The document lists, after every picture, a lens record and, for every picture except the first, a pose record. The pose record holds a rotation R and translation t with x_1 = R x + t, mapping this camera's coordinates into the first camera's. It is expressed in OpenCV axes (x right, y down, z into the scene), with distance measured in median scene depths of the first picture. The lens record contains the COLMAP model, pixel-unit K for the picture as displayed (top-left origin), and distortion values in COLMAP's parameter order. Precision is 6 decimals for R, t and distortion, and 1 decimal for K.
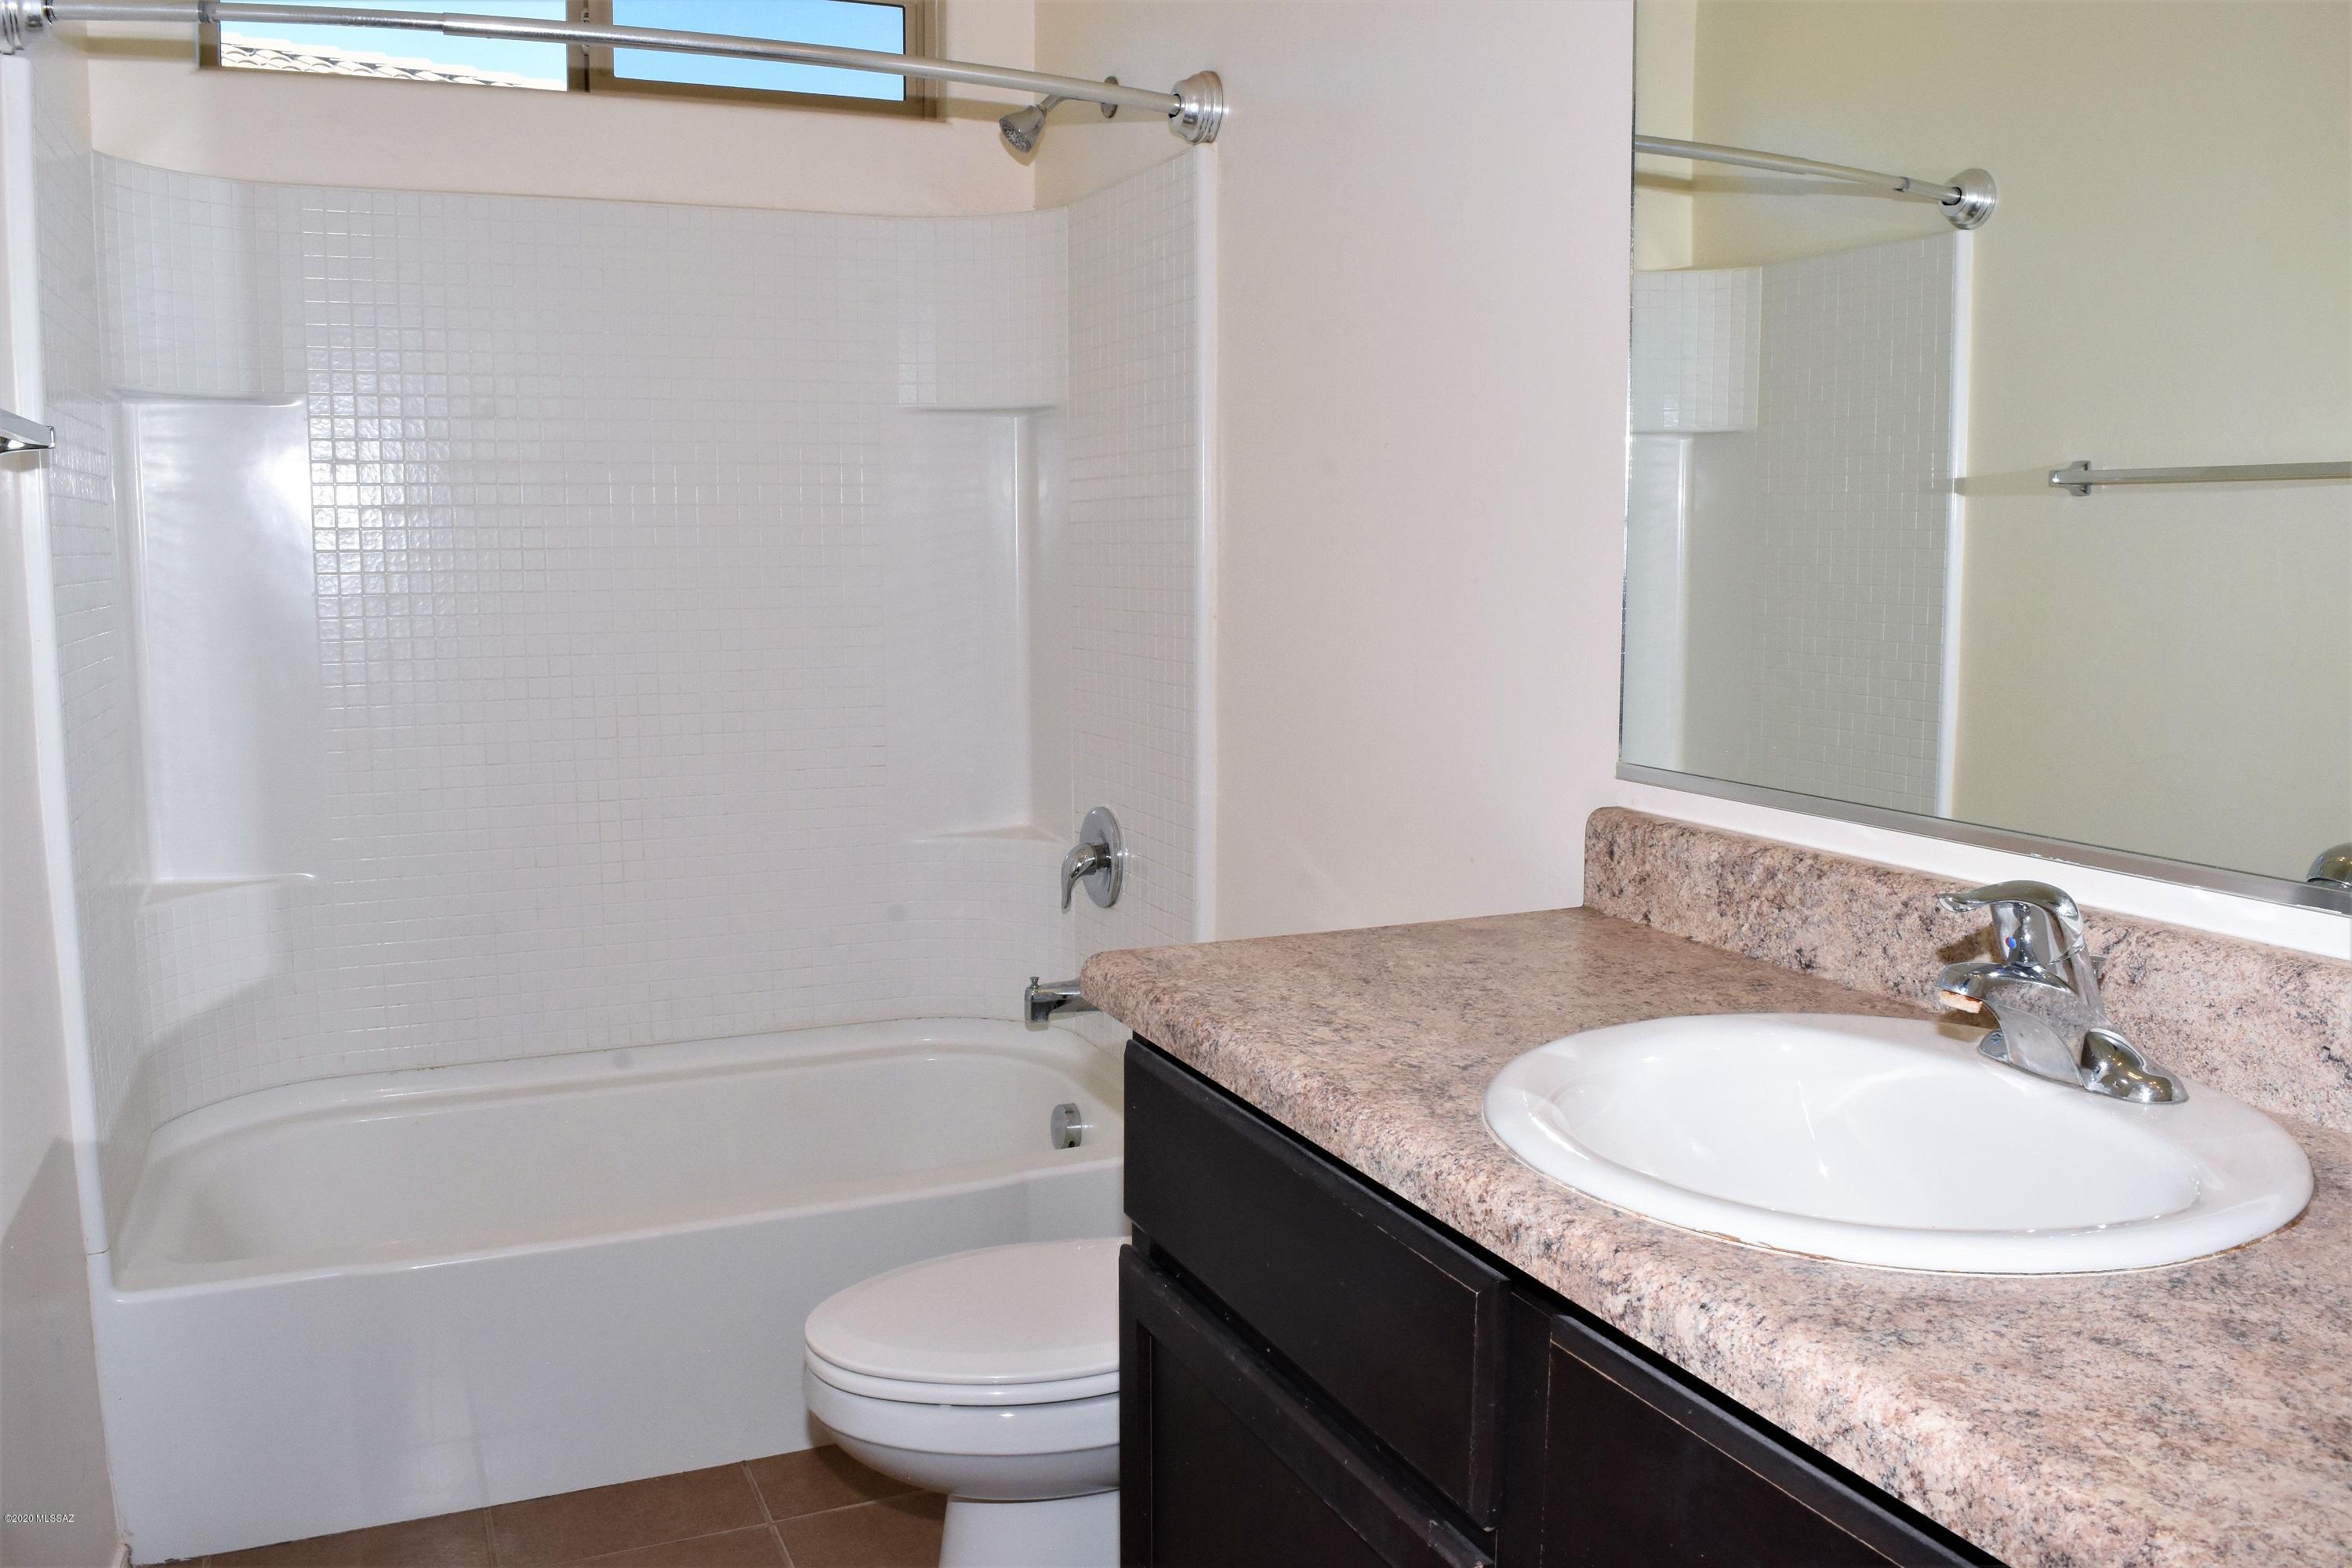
lens RADIAL K [[1874.3, 0, 1172.4], [0, 1874.3, 779.2], [0, 0, 1]] dist [-0.017230, -0.010407]
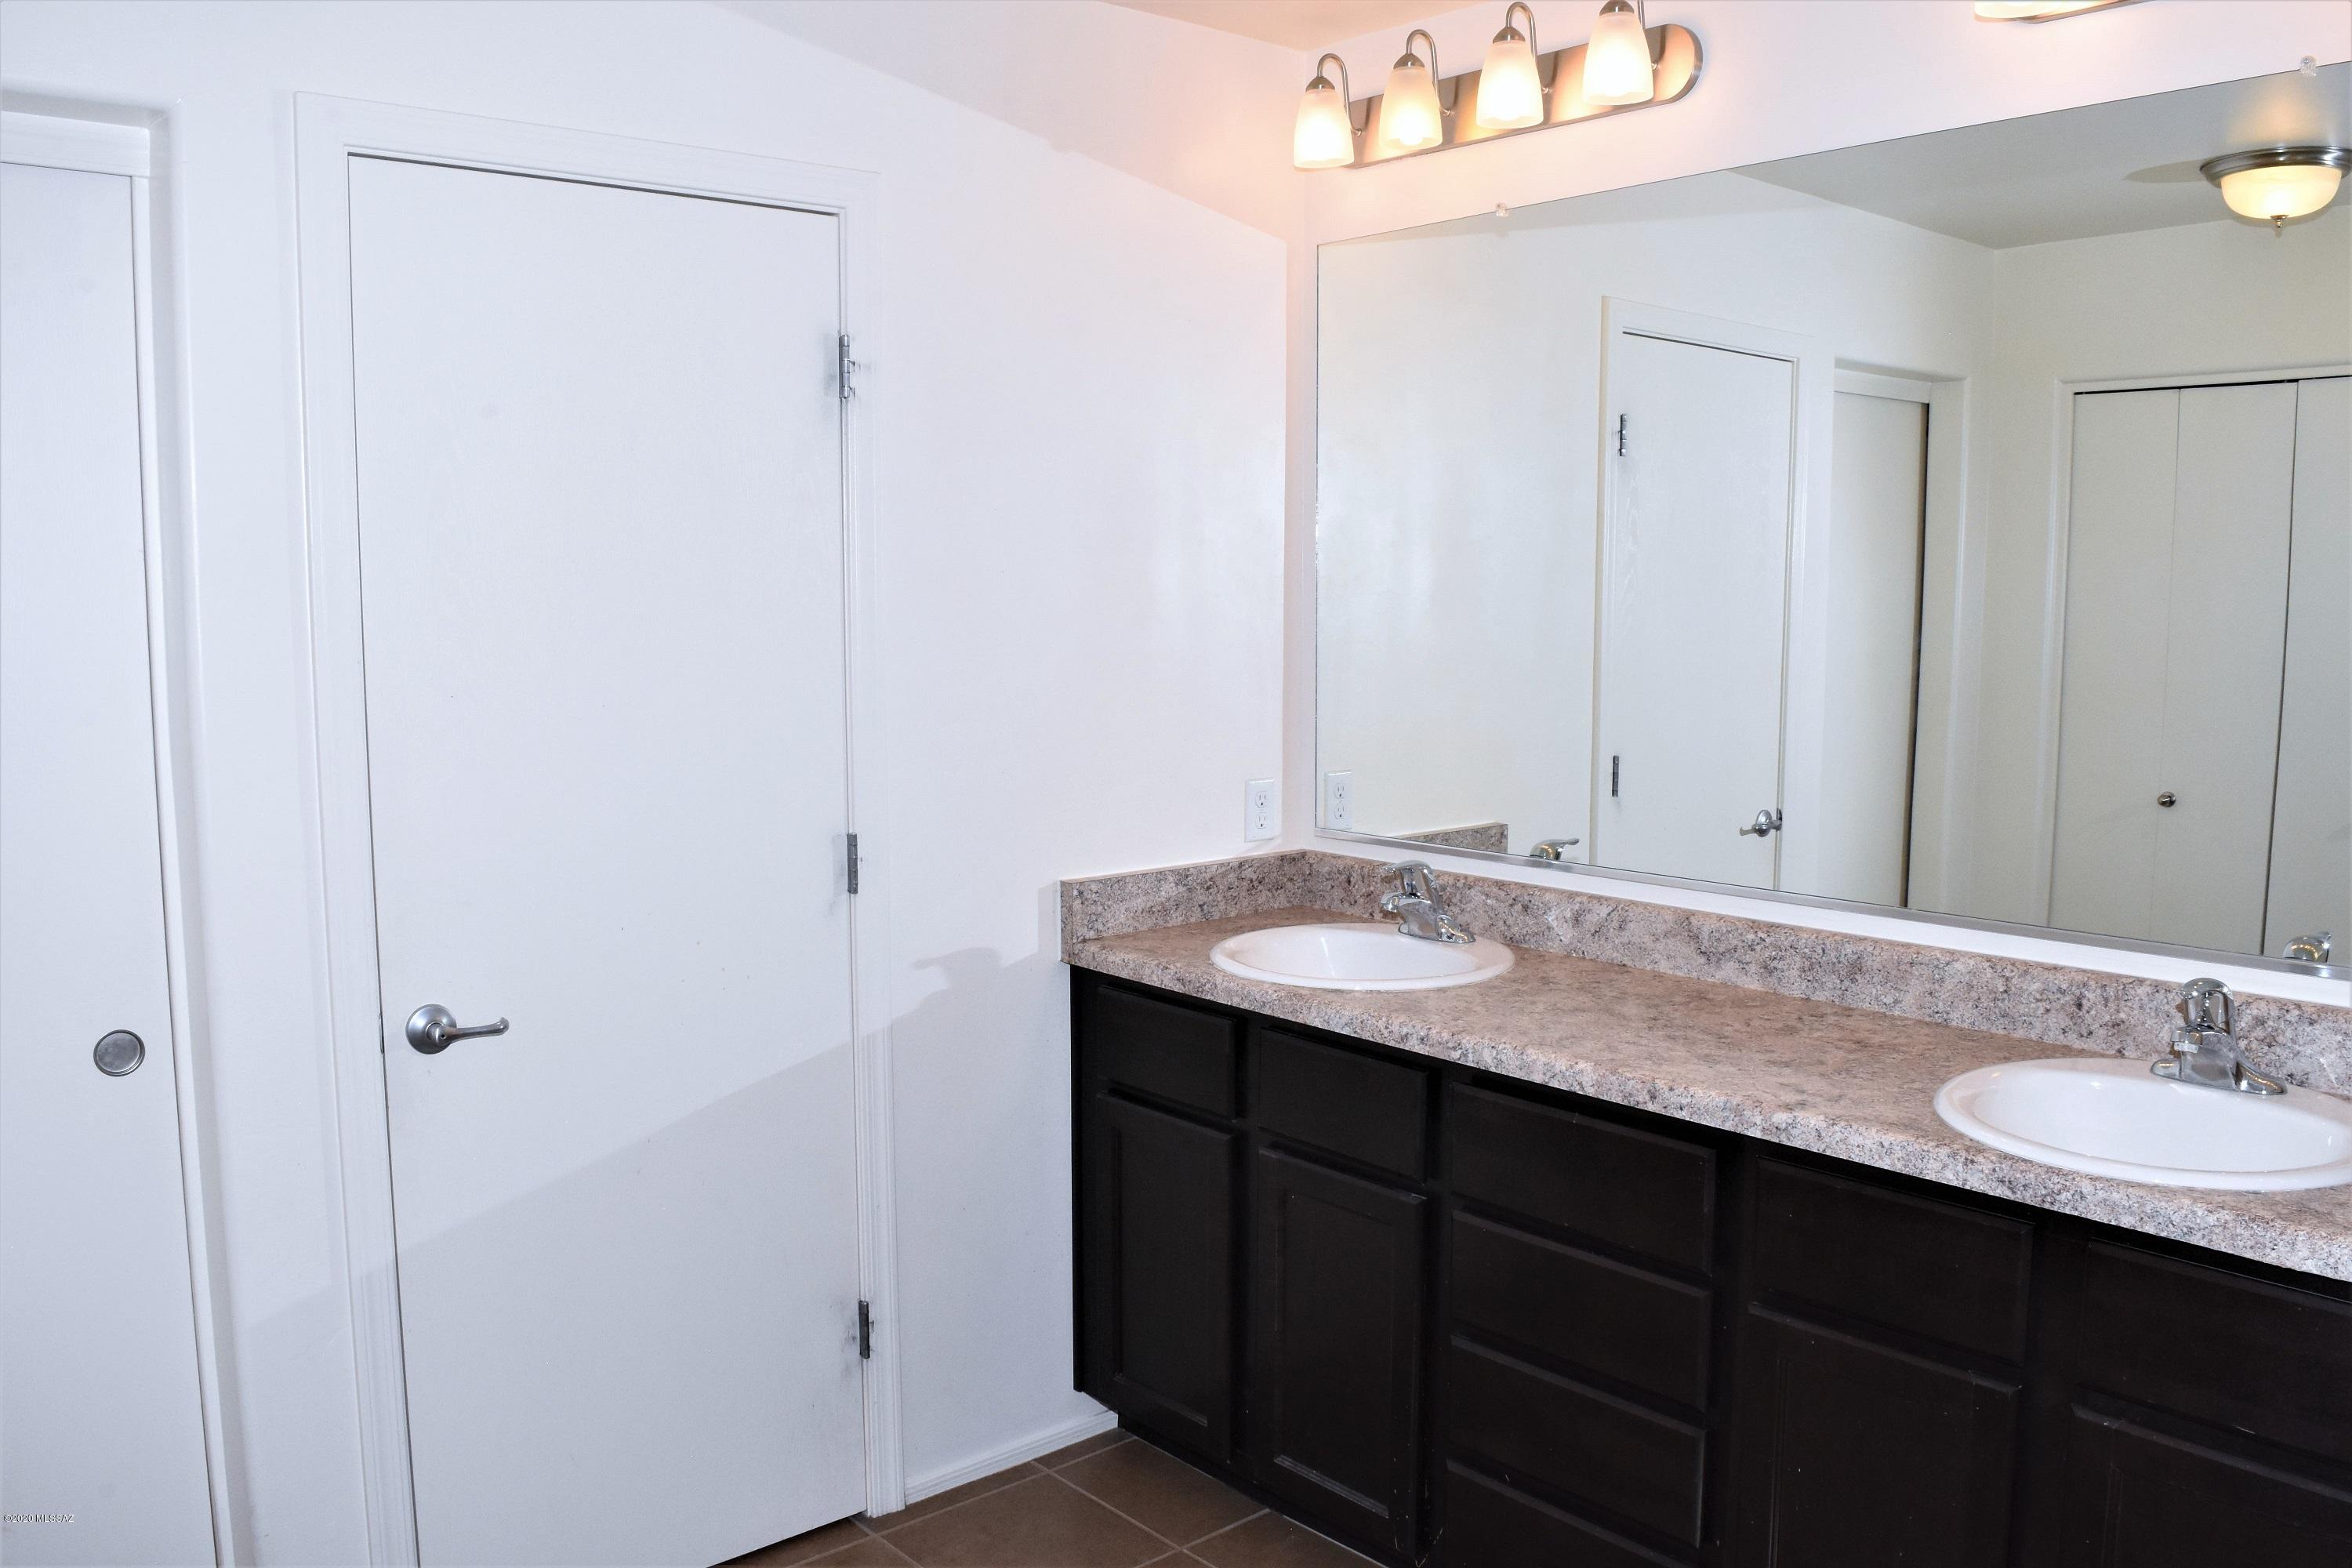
lens RADIAL K [[1874.3, 0, 1180.0], [0, 1874.3, 785.6], [0, 0, 1]] dist [-0.017230, -0.010407]
pose [[0.960374, -0.034767, 0.276538, -0.657078], [0.039928, 0.999117, -0.013051, -0.056731], [-0.275840, 0.023576, 0.960914, -1.098459]]
